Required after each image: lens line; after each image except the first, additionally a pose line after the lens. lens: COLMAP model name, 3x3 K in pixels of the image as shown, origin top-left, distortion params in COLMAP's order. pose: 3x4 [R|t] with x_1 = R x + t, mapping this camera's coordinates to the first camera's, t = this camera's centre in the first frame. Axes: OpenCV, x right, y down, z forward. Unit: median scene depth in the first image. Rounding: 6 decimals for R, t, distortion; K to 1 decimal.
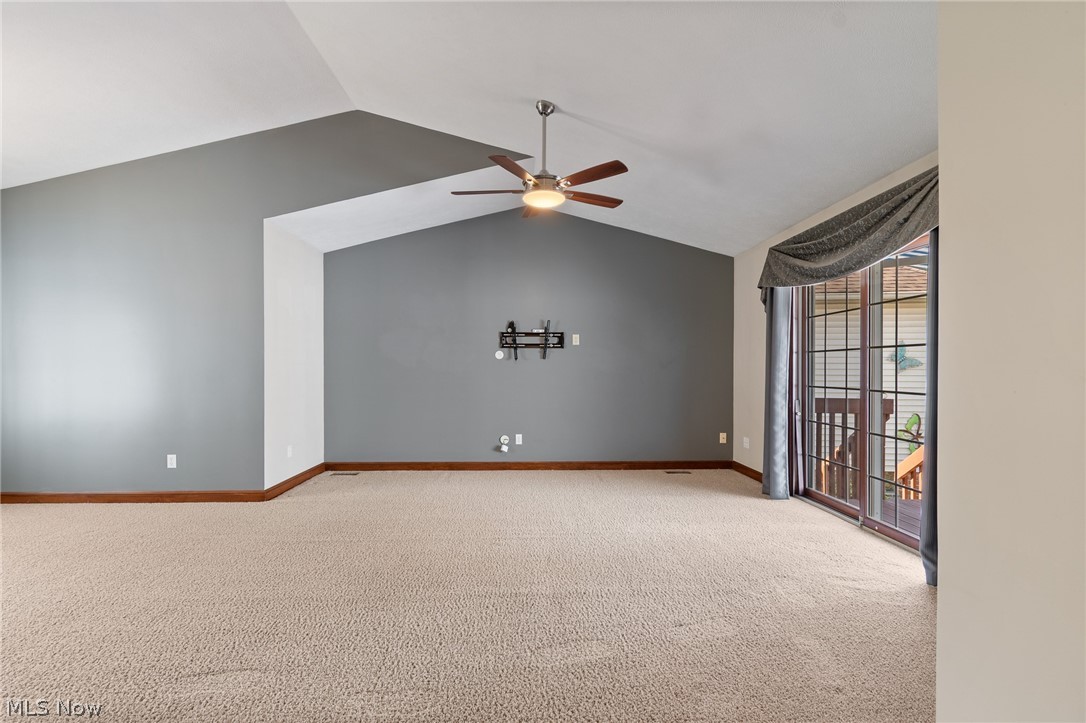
lens RADIAL K [[480.5, 0, 541.4], [0, 480.5, 370.0], [0, 0, 1]] dist [0.004674, -0.003006]
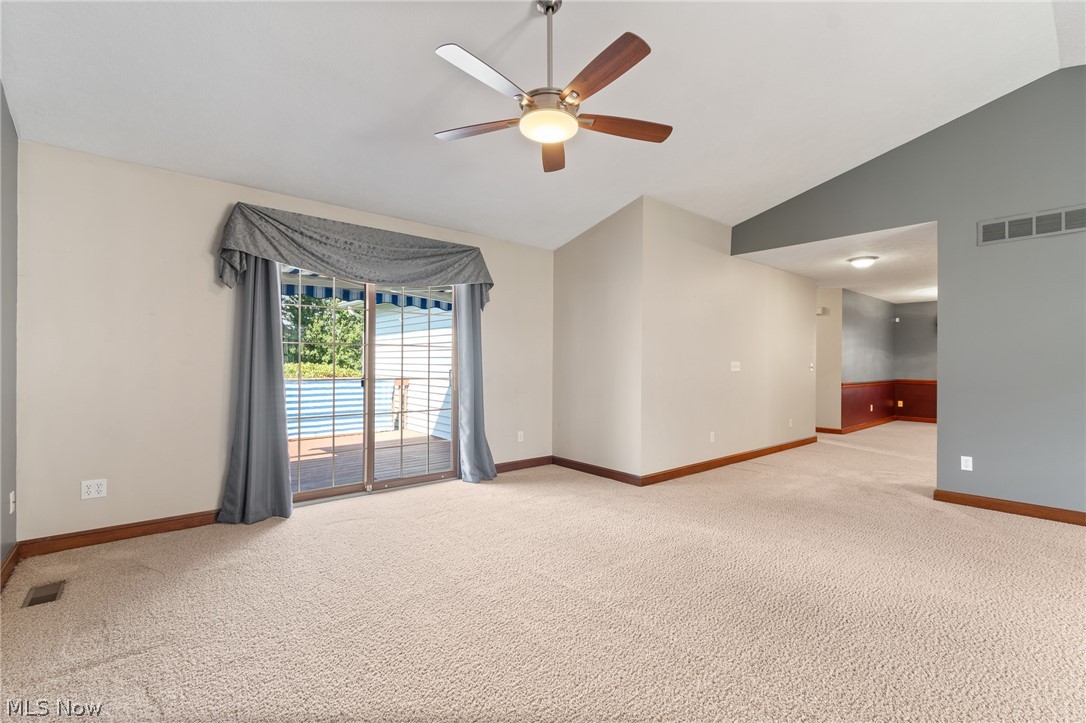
lens RADIAL K [[480.5, 0, 541.3], [0, 480.5, 361.5], [0, 0, 1]] dist [0.004674, -0.003006]
pose [[-0.619709, -0.004300, 0.784820, -0.355051], [-0.005590, 0.999984, 0.001065, -0.004009], [-0.784812, -0.003727, -0.619723, 0.927768]]
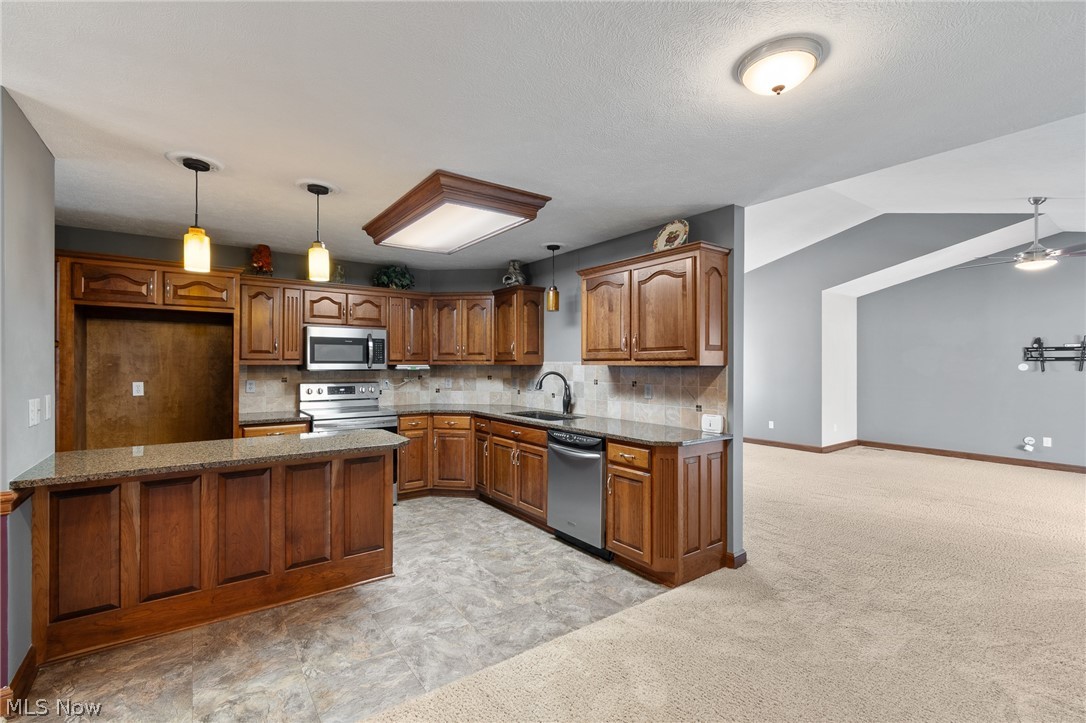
lens RADIAL K [[480.5, 0, 541.8], [0, 480.5, 362.6], [0, 0, 1]] dist [0.004674, -0.003006]
pose [[0.559804, -0.001327, -0.828624, 0.233080], [-0.003691, 0.999985, -0.004095, -0.034551], [0.828617, 0.005351, 0.559790, -0.637545]]
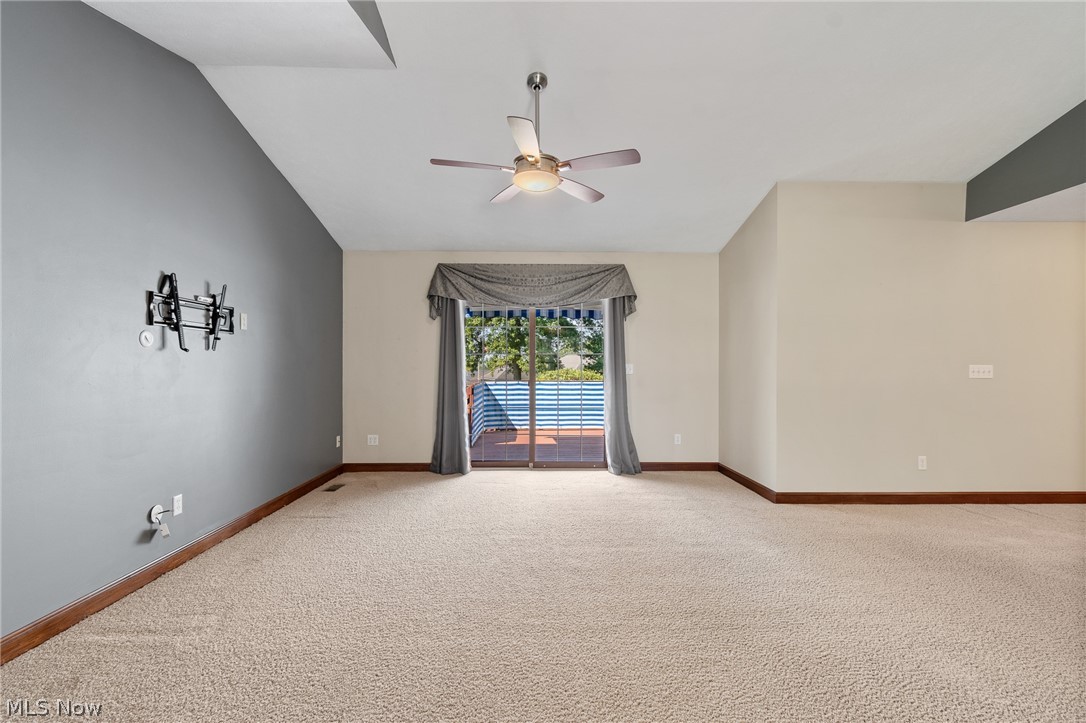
lens RADIAL K [[480.5, 0, 538.1], [0, 480.5, 367.3], [0, 0, 1]] dist [0.004674, -0.003006]
pose [[0.016081, -0.002835, 0.999867, -0.577689], [0.001454, 0.999995, 0.002812, -0.004320], [-0.999870, 0.001408, 0.016085, 0.628831]]
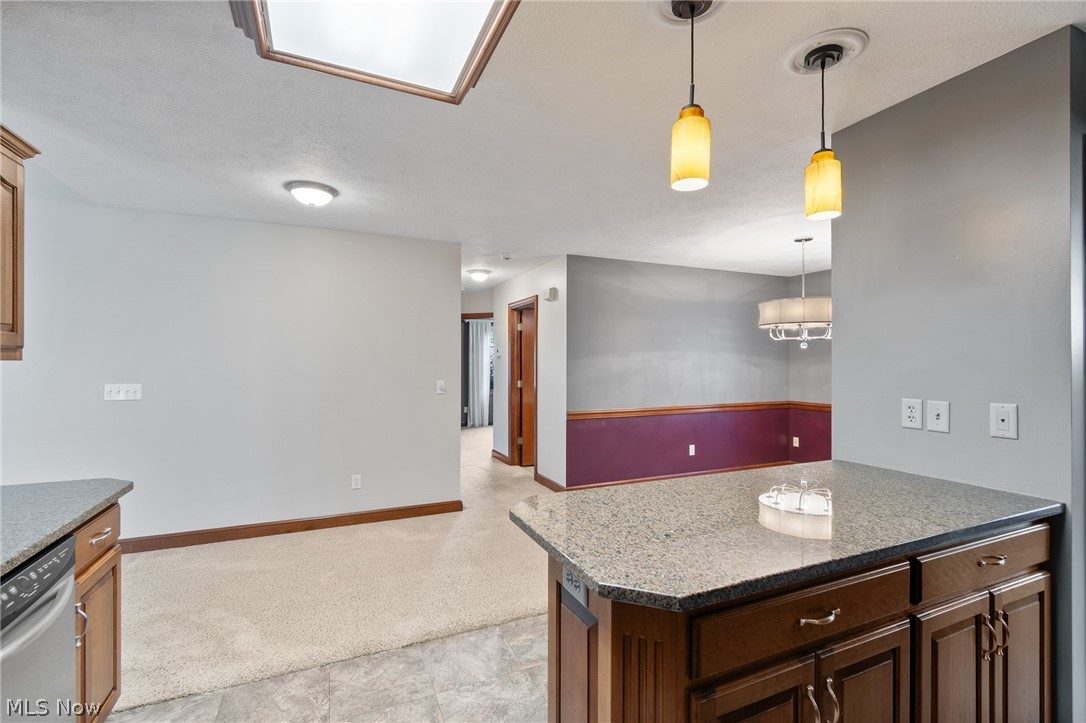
lens RADIAL K [[480.5, 0, 546.2], [0, 480.5, 360.5], [0, 0, 1]] dist [0.004674, -0.003006]
pose [[-0.377334, 0.005580, 0.926061, -0.586062], [0.001790, 0.999984, -0.005296, -0.031503], [-0.926076, -0.000340, -0.377338, -0.364476]]
